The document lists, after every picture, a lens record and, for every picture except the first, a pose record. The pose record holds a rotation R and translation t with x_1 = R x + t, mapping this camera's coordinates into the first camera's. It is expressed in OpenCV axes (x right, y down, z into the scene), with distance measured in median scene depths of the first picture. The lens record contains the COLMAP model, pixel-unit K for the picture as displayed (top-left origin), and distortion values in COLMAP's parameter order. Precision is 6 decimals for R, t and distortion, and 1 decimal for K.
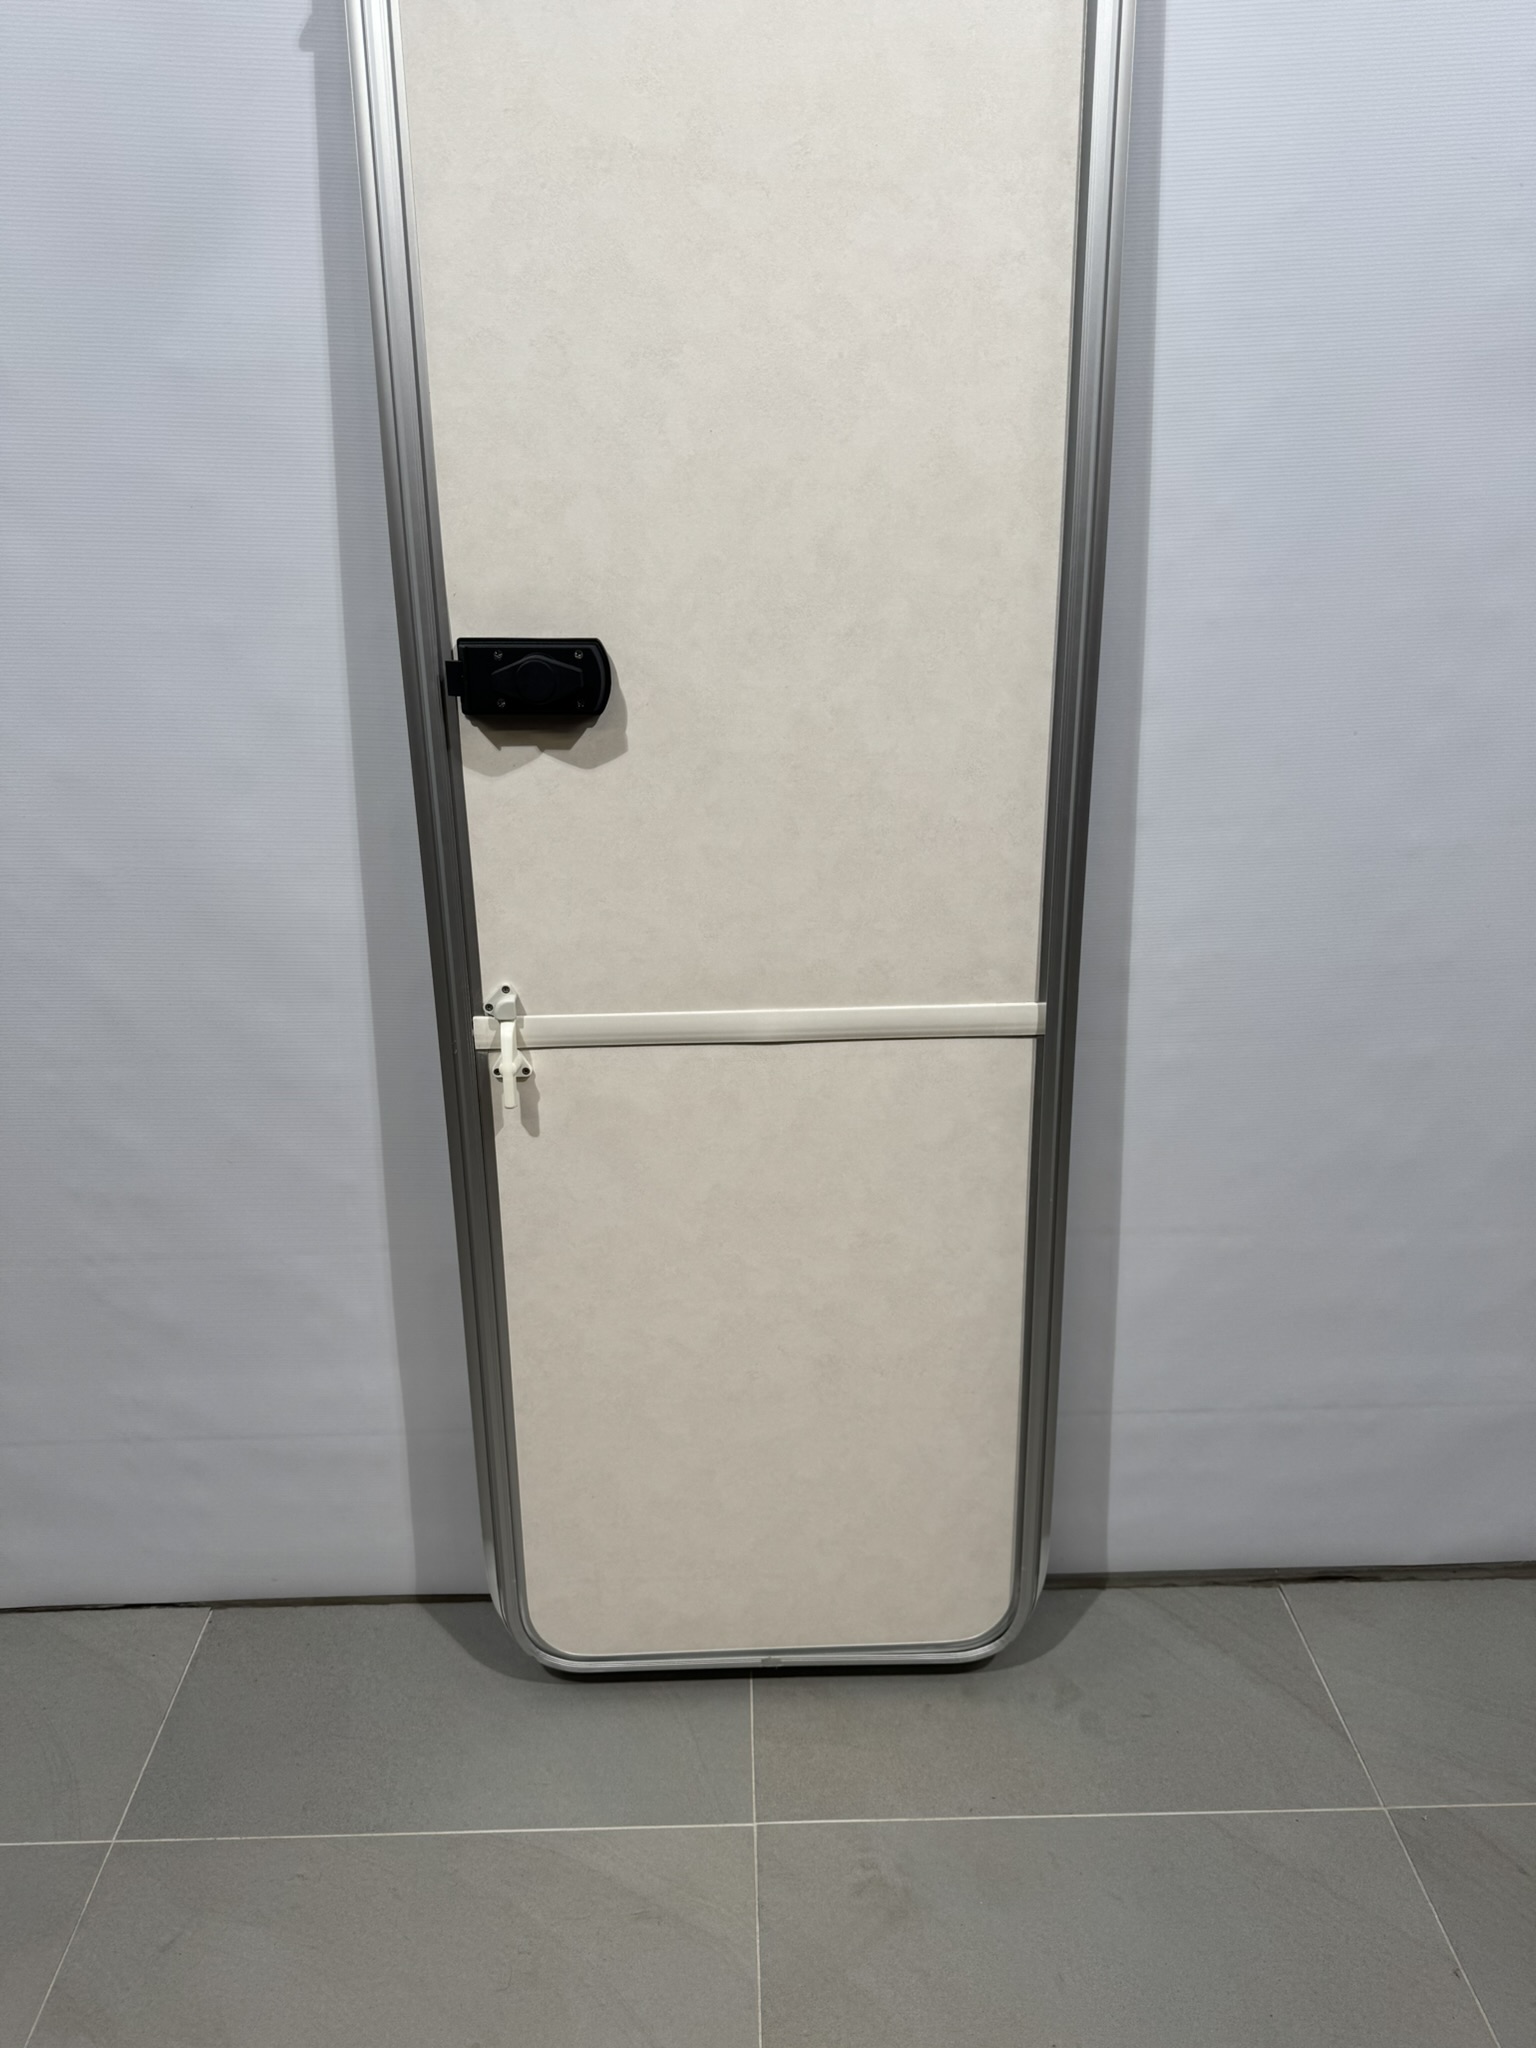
lens RADIAL K [[1425.8, 0, 768.8], [0, 1425.8, 1028.6], [0, 0, 1]] dist [0.090377, -0.120279]
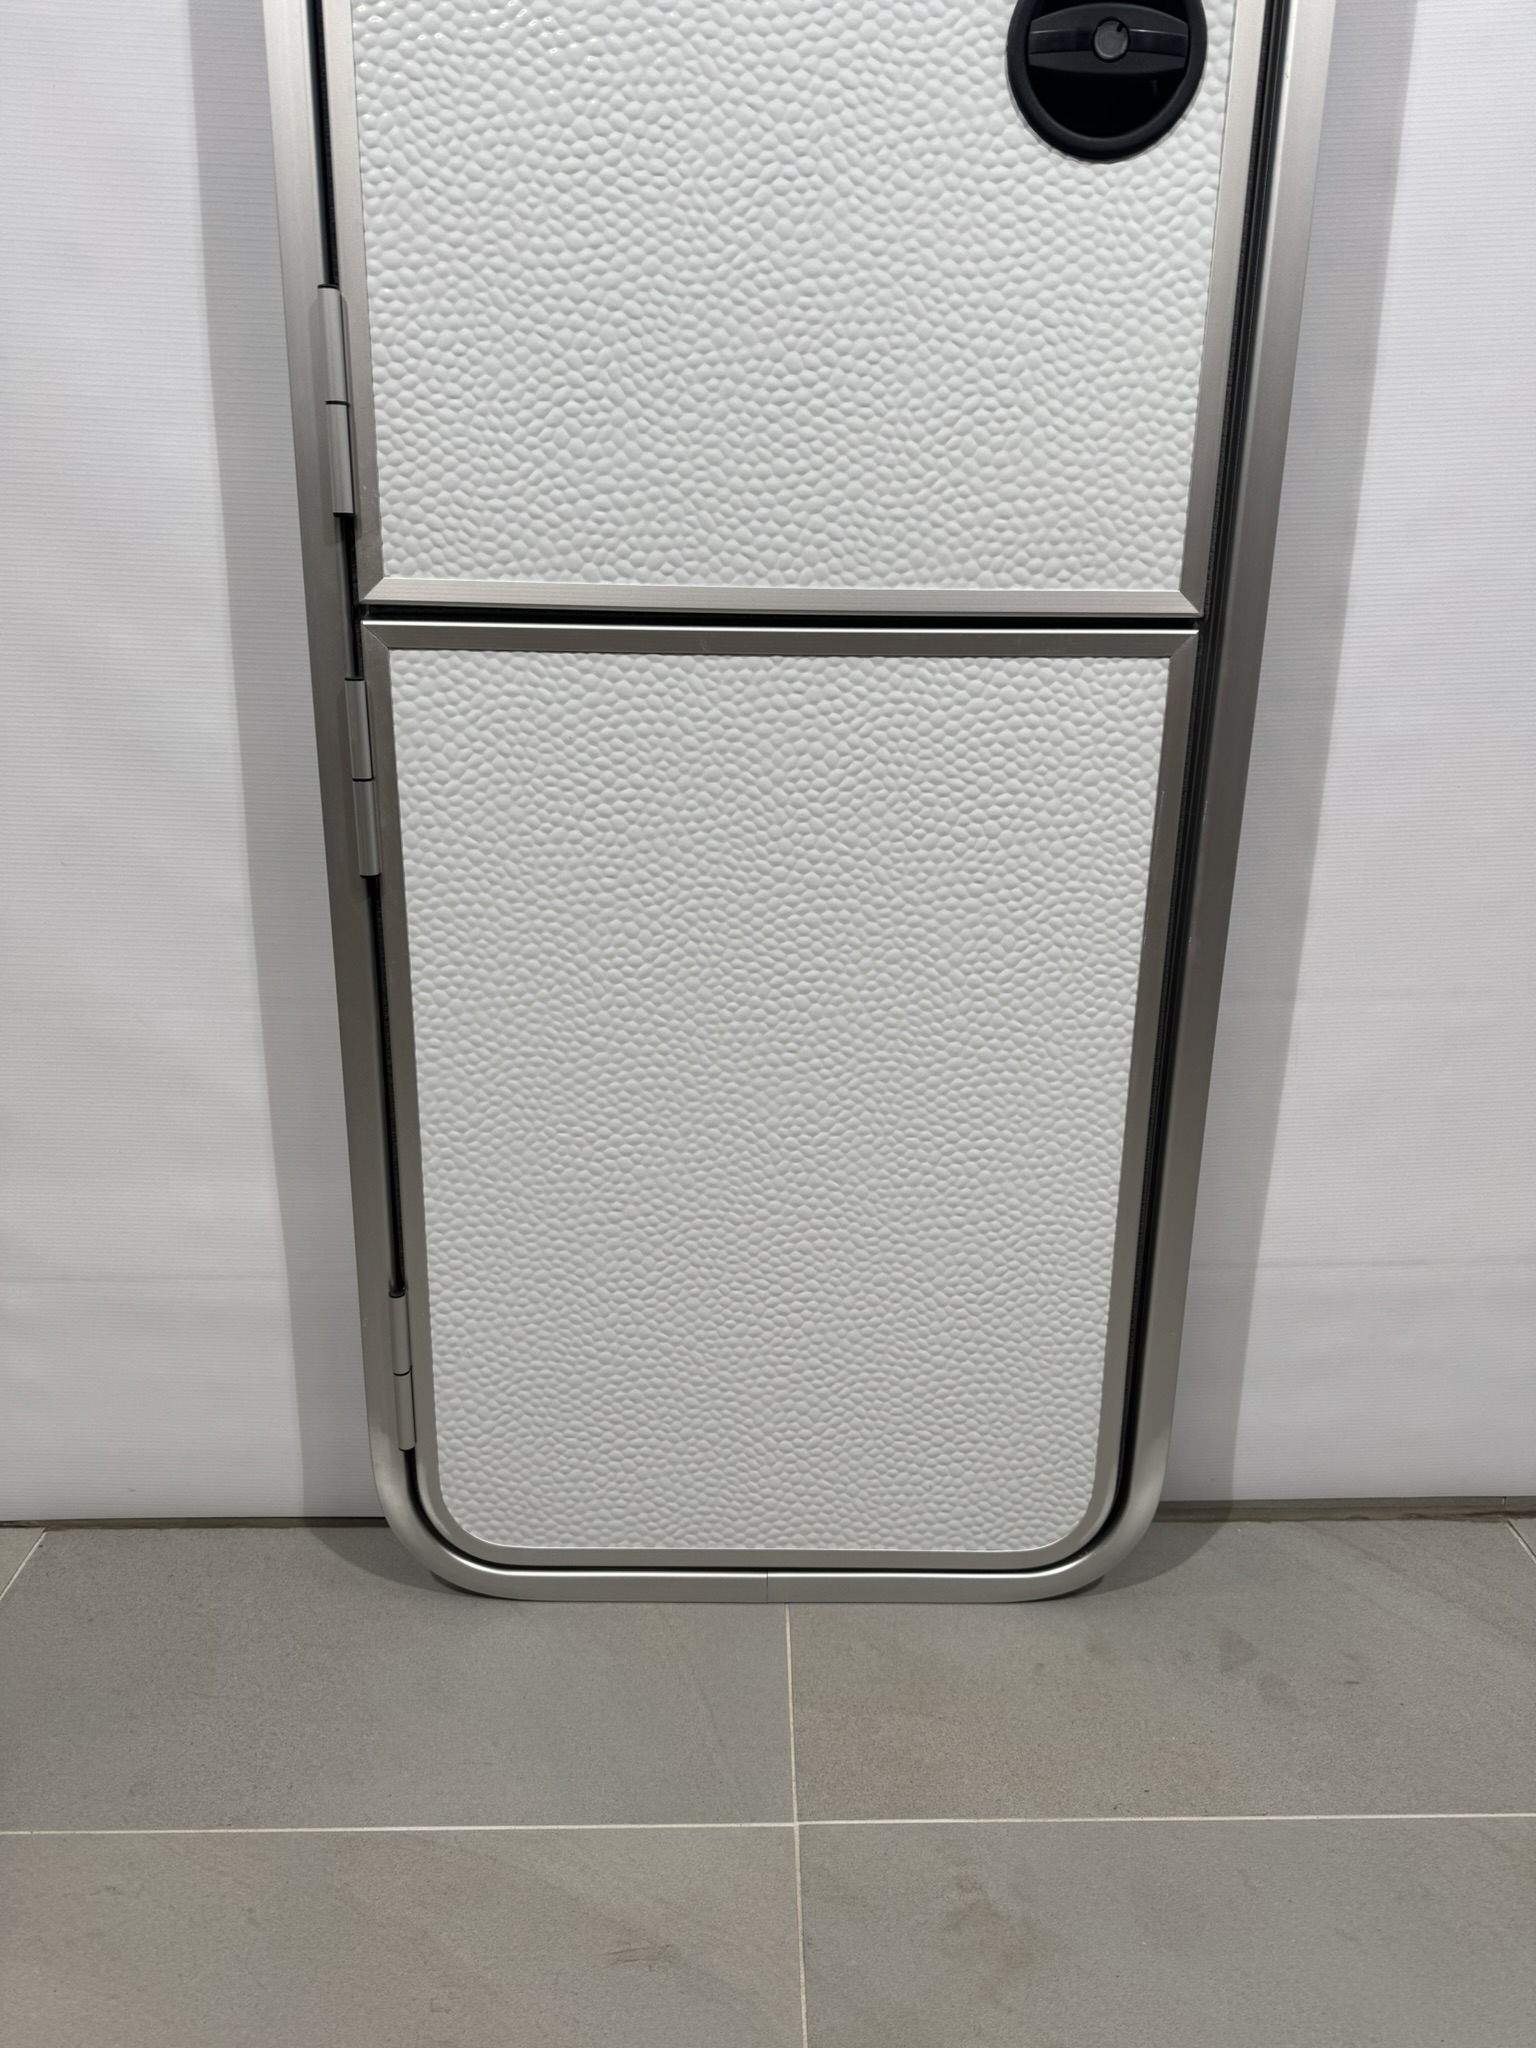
lens RADIAL K [[1423.4, 0, 775.7], [0, 1423.4, 1036.7], [0, 0, 1]] dist [0.057155, -0.069179]
pose [[0.999920, 0.012254, -0.003090, -0.022466], [-0.012383, 0.998868, -0.045929, 0.226221], [0.002524, 0.045963, 0.998940, 0.331870]]
